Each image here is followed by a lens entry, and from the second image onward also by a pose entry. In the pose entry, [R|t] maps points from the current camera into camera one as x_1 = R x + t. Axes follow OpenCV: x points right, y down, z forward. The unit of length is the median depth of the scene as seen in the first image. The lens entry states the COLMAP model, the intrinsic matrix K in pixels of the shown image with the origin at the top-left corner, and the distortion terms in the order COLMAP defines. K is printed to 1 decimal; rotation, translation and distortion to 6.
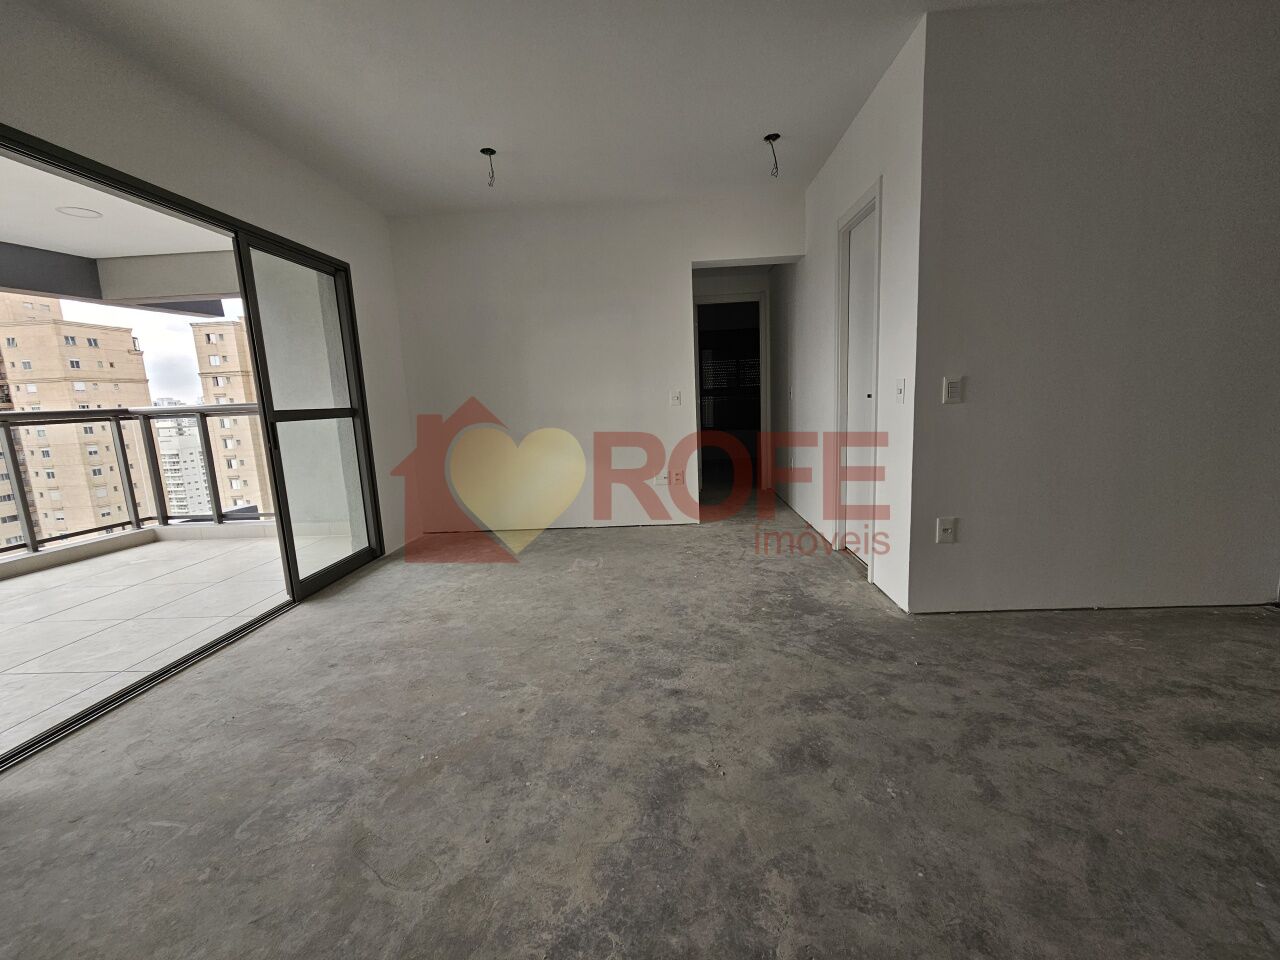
lens RADIAL K [[534.5, 0, 641.6], [0, 534.5, 476.0], [0, 0, 1]] dist [0.001984, 0.001277]
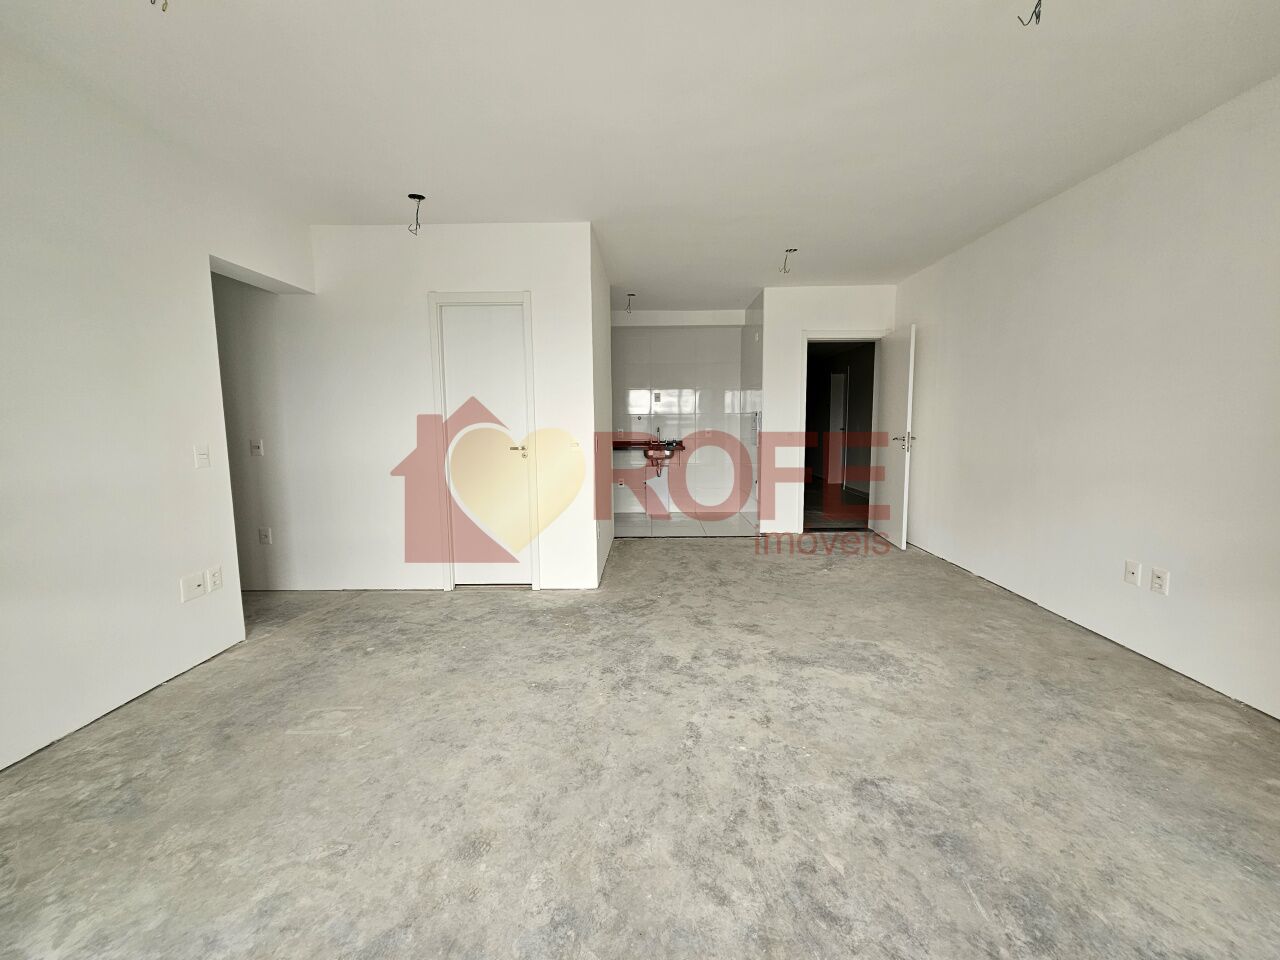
lens RADIAL K [[534.5, 0, 649.1], [0, 534.5, 479.5], [0, 0, 1]] dist [0.001984, 0.001277]
pose [[-0.049176, -0.066318, 0.996586, -1.087721], [0.156678, 0.984928, 0.073274, -0.148893], [-0.986425, 0.159747, -0.038044, 0.923453]]
